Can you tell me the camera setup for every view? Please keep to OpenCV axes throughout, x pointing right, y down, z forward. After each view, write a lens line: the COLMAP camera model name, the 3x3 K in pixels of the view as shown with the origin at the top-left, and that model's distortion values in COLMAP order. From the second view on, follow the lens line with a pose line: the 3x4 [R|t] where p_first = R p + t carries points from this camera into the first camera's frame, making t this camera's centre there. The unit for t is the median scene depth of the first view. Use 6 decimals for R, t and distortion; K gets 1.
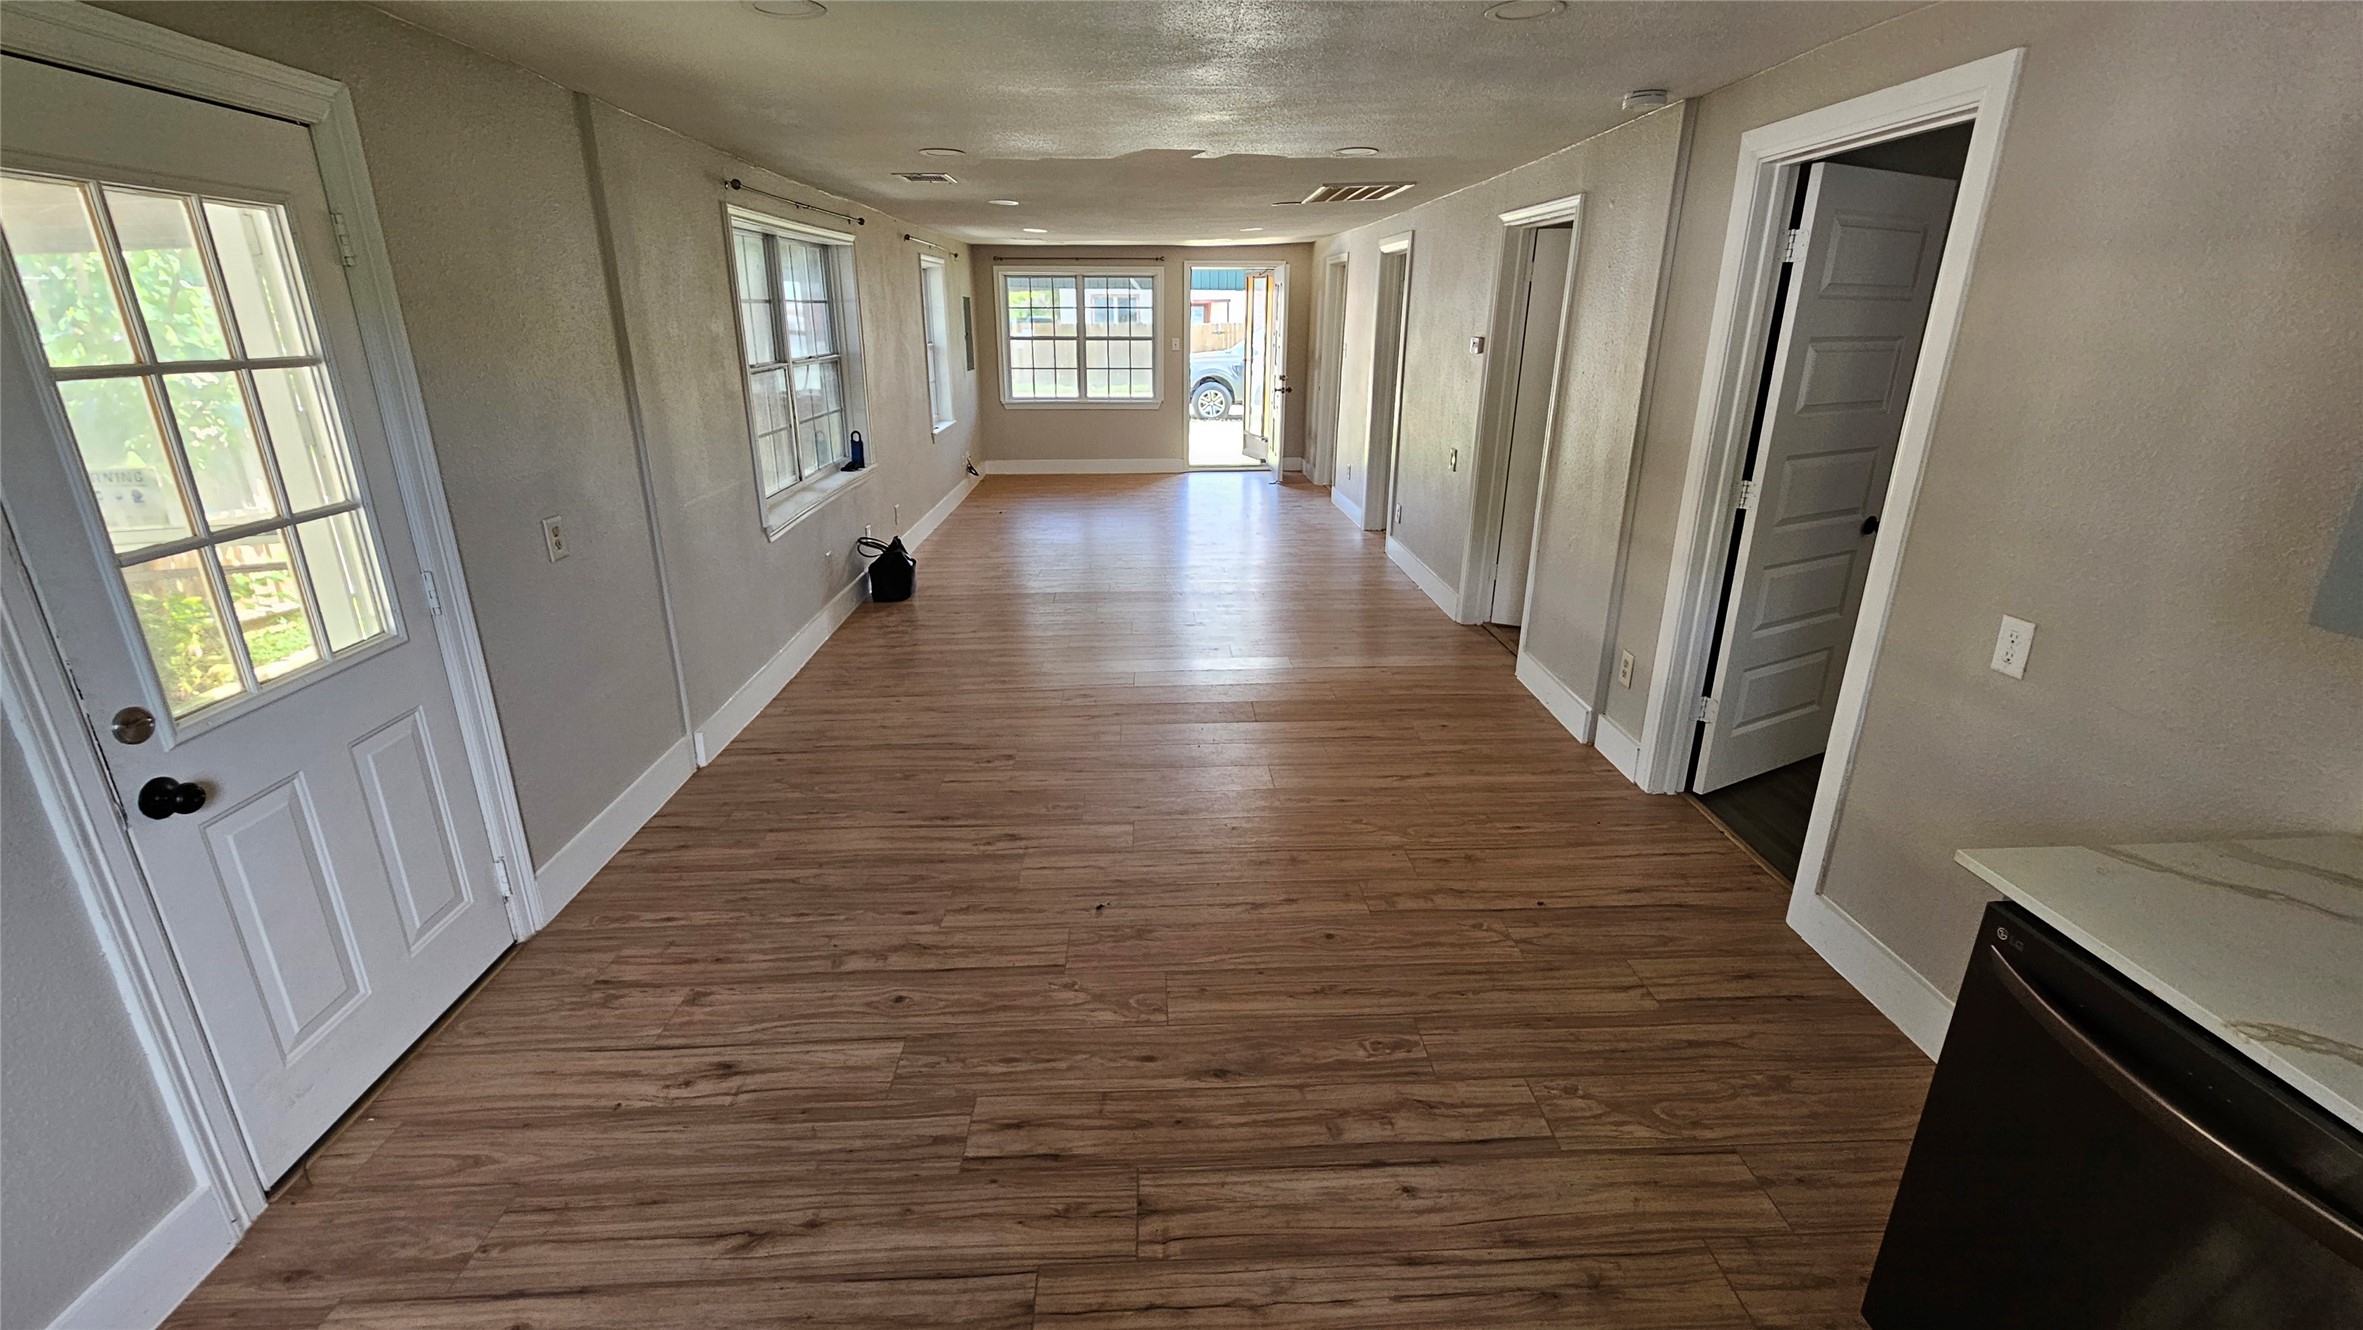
lens RADIAL K [[992.9, 0, 1181.5], [0, 992.9, 665.0], [0, 0, 1]] dist [-0.001466, 0.000045]
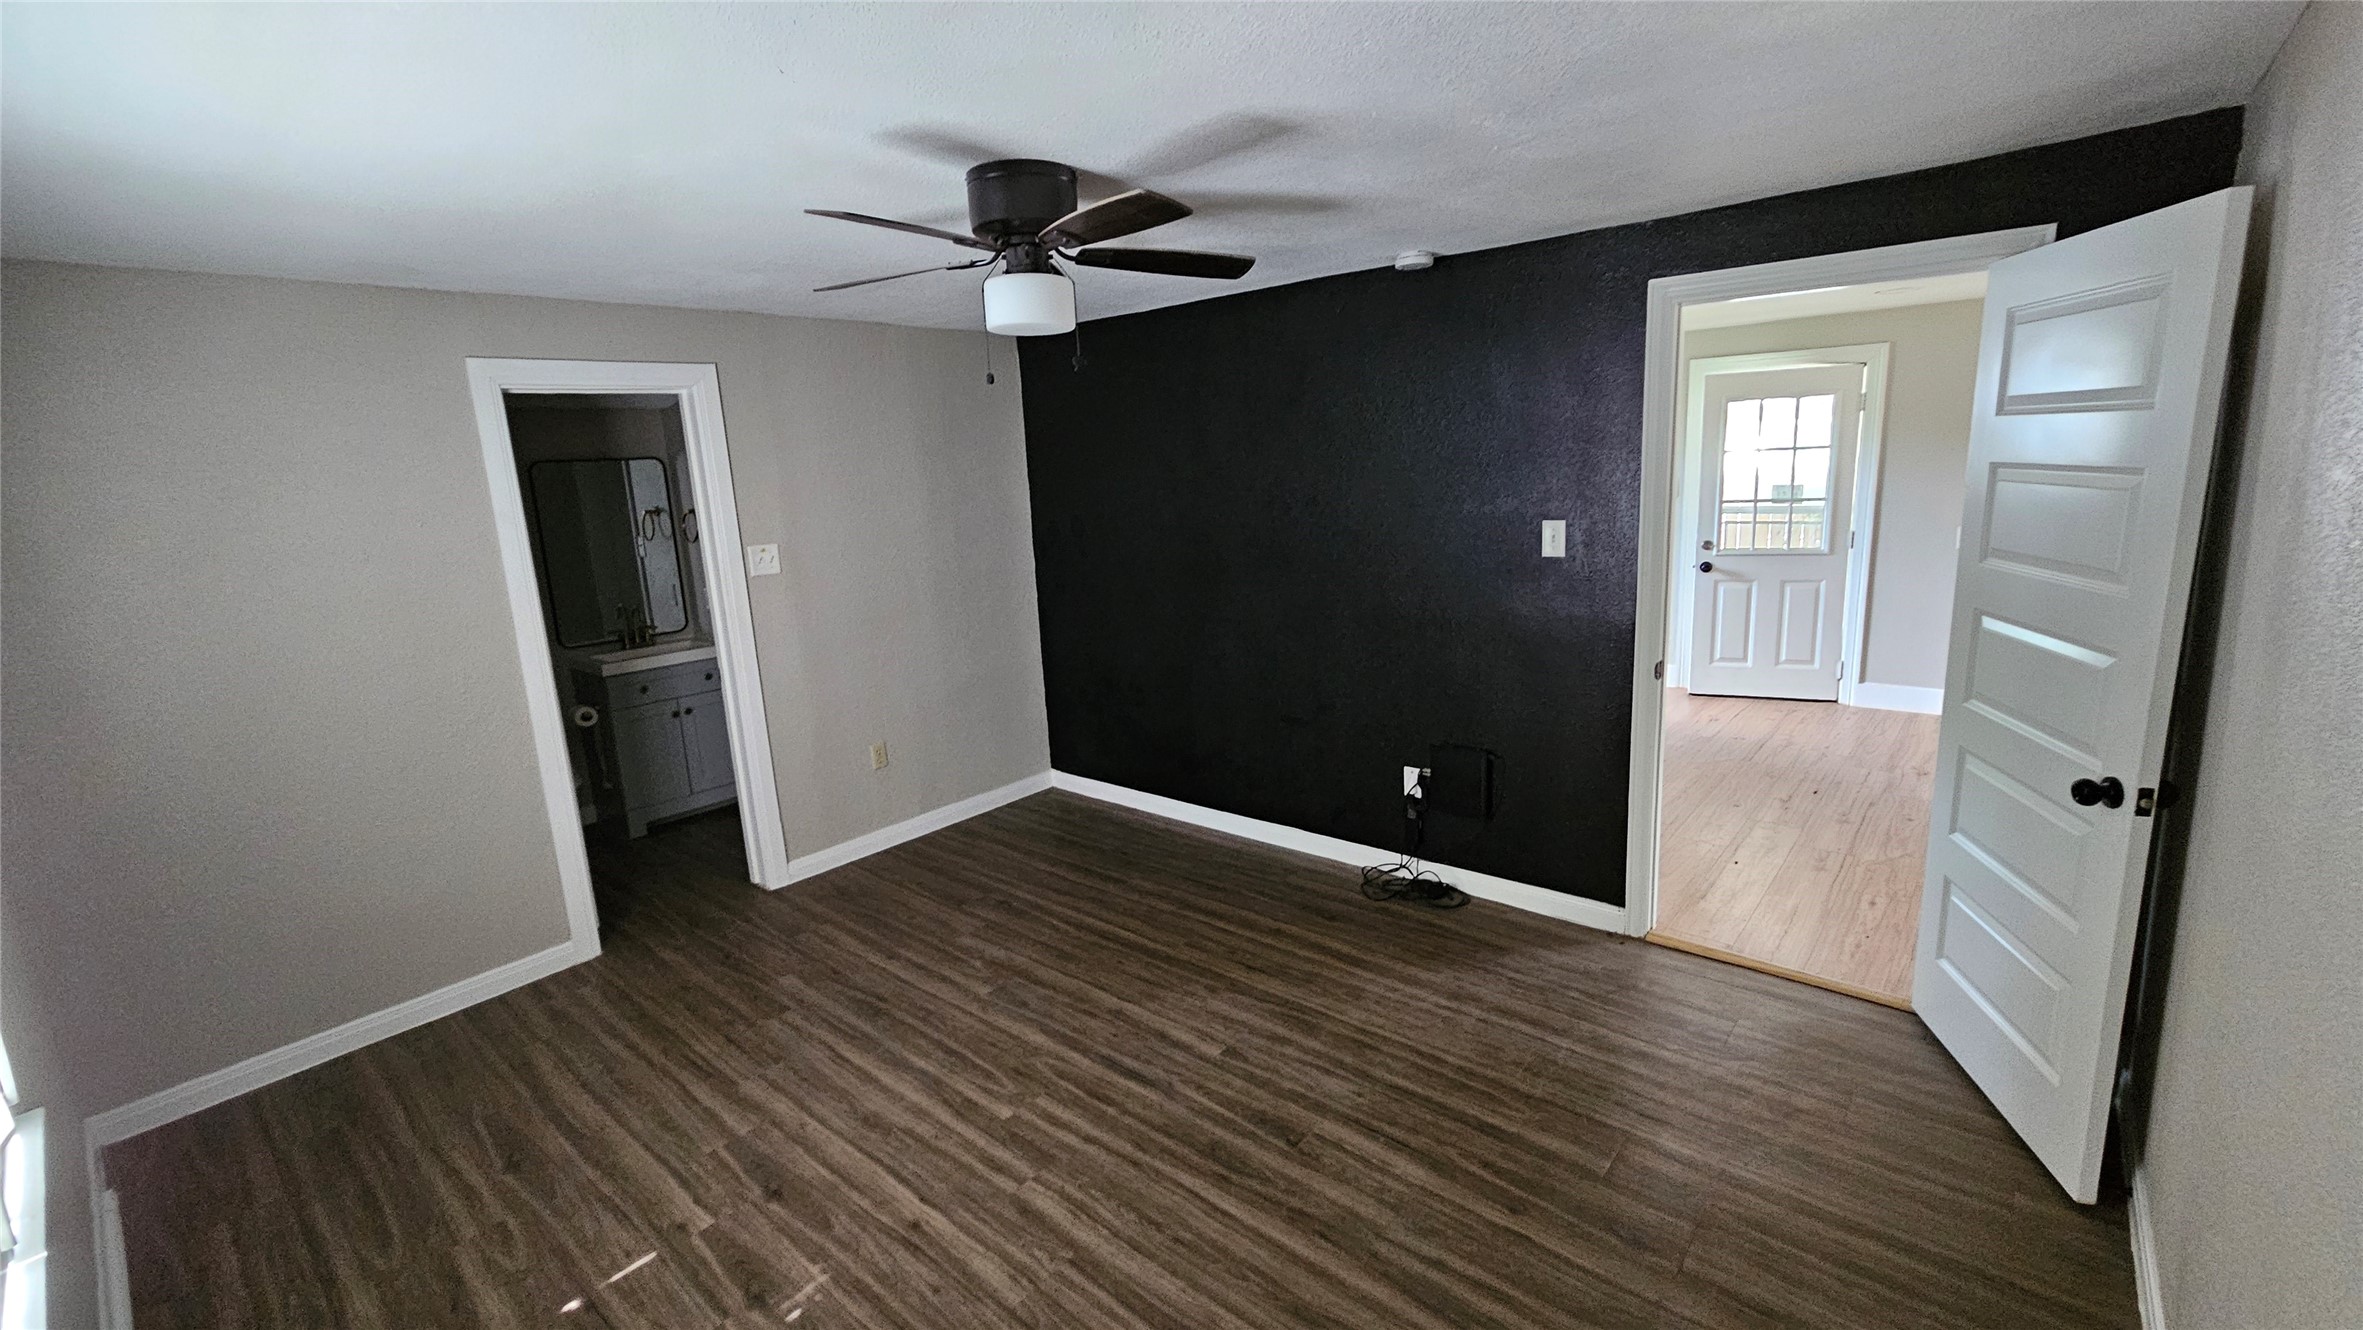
lens RADIAL K [[992.9, 0, 1181.5], [0, 992.9, 665.0], [0, 0, 1]] dist [-0.001466, 0.000045]
pose [[-0.685762, 0.185341, -0.703832, 1.394448], [-0.172236, 0.898241, 0.404349, -0.324892], [0.707153, 0.398513, -0.584057, 0.901118]]
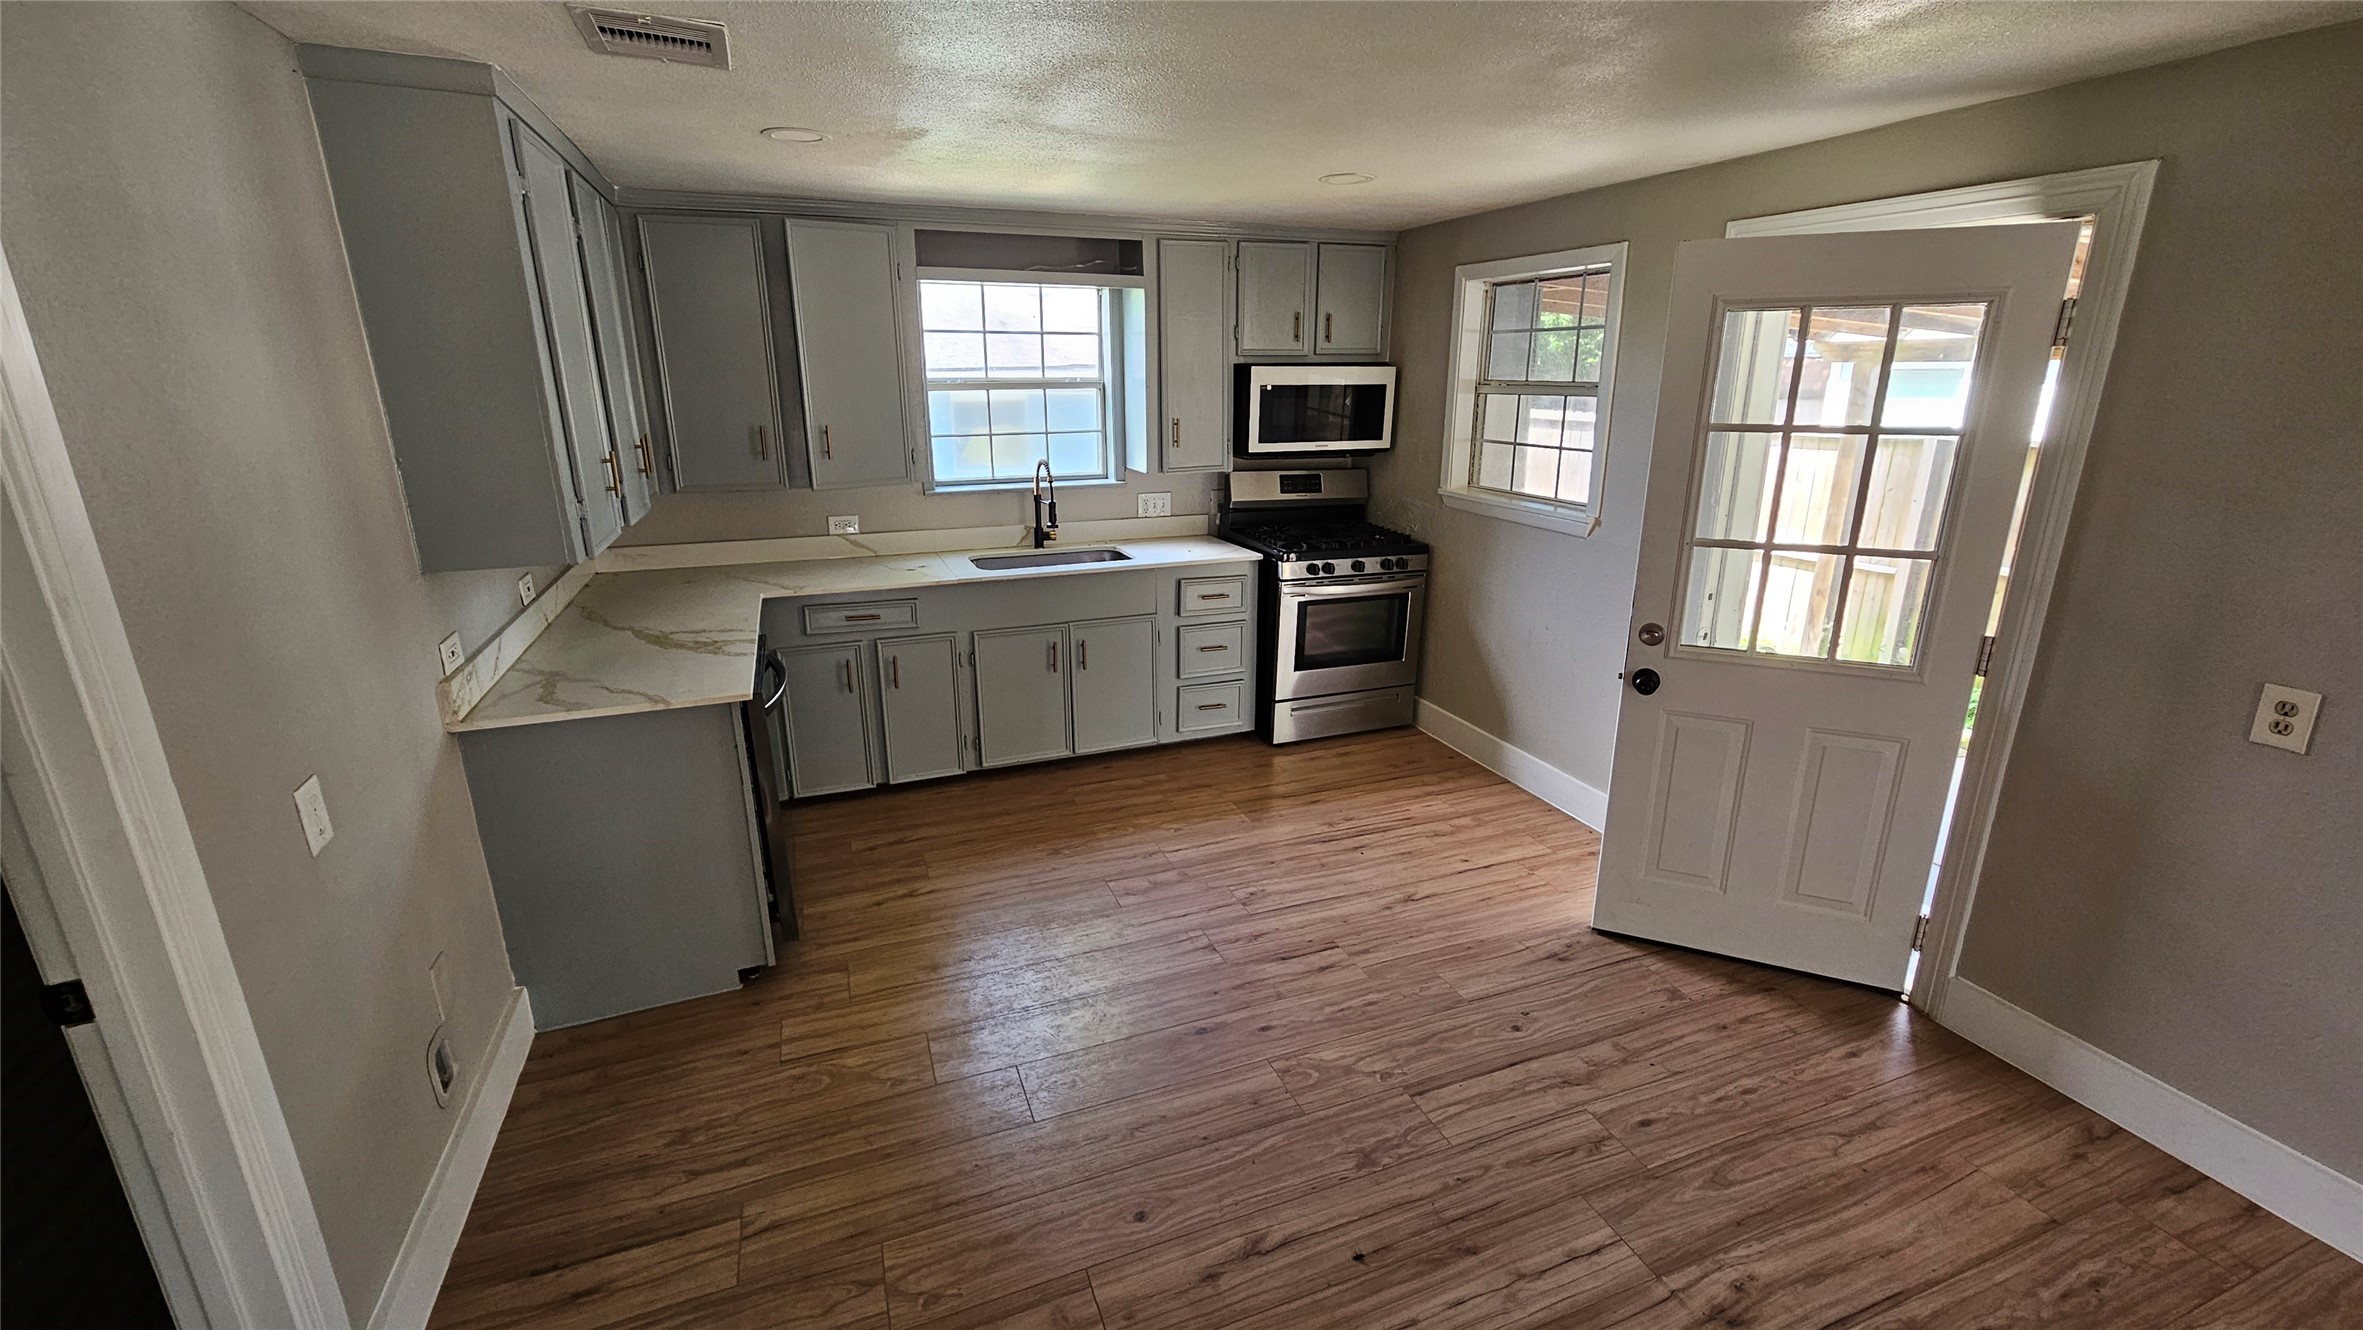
lens RADIAL K [[992.9, 0, 1181.5], [0, 992.9, 665.0], [0, 0, 1]] dist [-0.001466, 0.000045]
pose [[-0.948760, 0.092104, -0.302276, 0.227797], [-0.101478, 0.817105, 0.567487, -0.366318], [0.299260, 0.569083, -0.765890, 0.998677]]
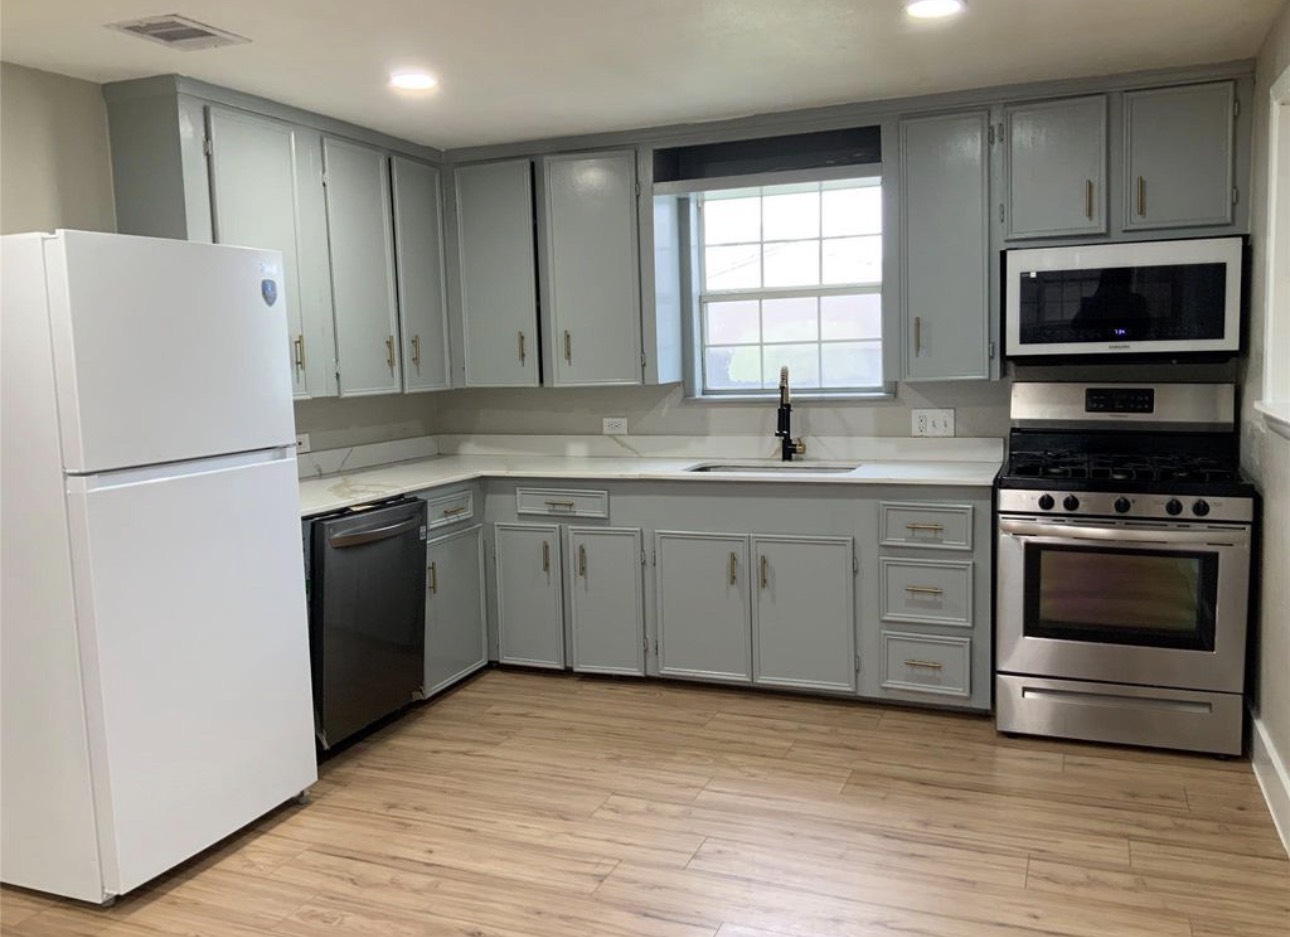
lens RADIAL K [[1069.9, 0, 600.5], [0, 1069.9, 477.6], [0, 0, 1]] dist [0.009953, -0.003834]
pose [[-0.896618, -0.025320, 0.442081, -0.351505], [0.174114, 0.897786, 0.404554, -0.286351], [-0.407137, 0.439703, -0.800563, 1.003683]]
